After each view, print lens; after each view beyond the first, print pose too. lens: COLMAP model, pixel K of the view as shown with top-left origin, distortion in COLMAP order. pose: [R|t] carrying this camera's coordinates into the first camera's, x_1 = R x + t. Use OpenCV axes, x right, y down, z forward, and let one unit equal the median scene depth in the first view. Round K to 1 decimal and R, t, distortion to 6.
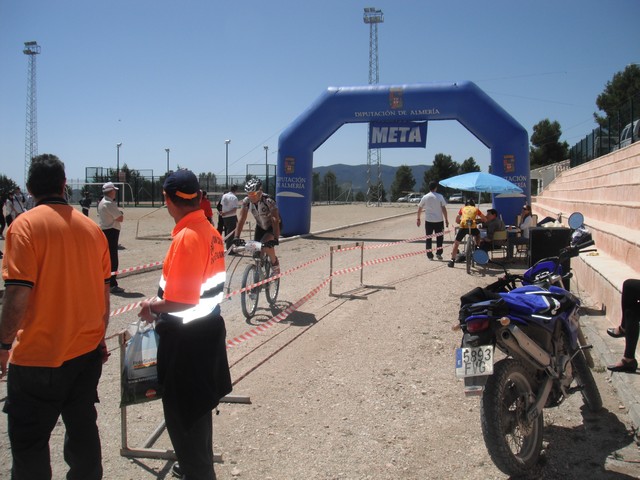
lens RADIAL K [[711.5, 0, 320.0], [0, 711.5, 240.0], [0, 0, 1]] dist [-0.248711, 0.151147]
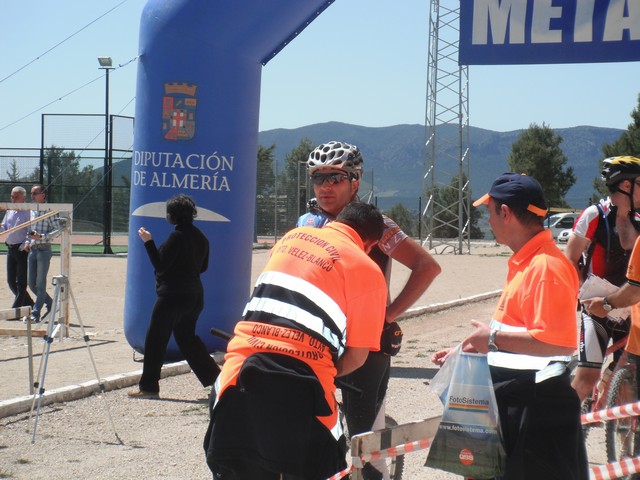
lens RADIAL K [[2148.1, 0, 320.0], [0, 2148.1, 240.0], [0, 0, 1]] dist [0.548802, 1.473057]
pose [[0.999650, 0.014193, 0.022331, -0.002806], [-0.013018, 0.998567, -0.051917, -0.004849], [-0.023035, 0.051608, 0.998402, 0.075207]]
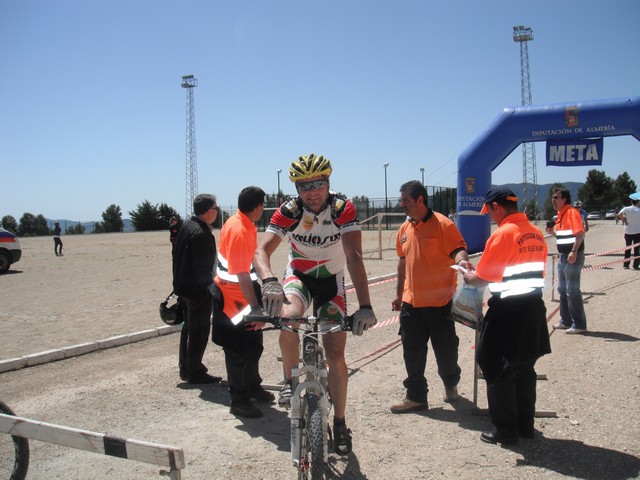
lens RADIAL K [[711.5, 0, 320.0], [0, 711.5, 240.0], [0, 0, 1]] dist [-0.248711, 0.151147]
pose [[0.978726, -0.024190, -0.203740, -0.029857], [0.017653, 0.999271, -0.033844, 0.003694], [0.204410, 0.029527, 0.978440, -0.029622]]
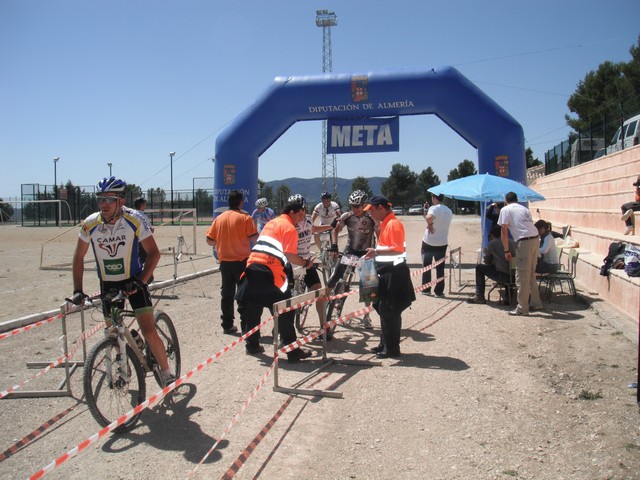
lens RADIAL K [[711.5, 0, 320.0], [0, 711.5, 240.0], [0, 0, 1]] dist [-0.248711, 0.151147]
pose [[0.997804, -0.021259, 0.062726, 0.004714], [0.022446, 0.999581, -0.018280, -0.007755], [-0.062311, 0.019648, 0.997863, 0.112322]]
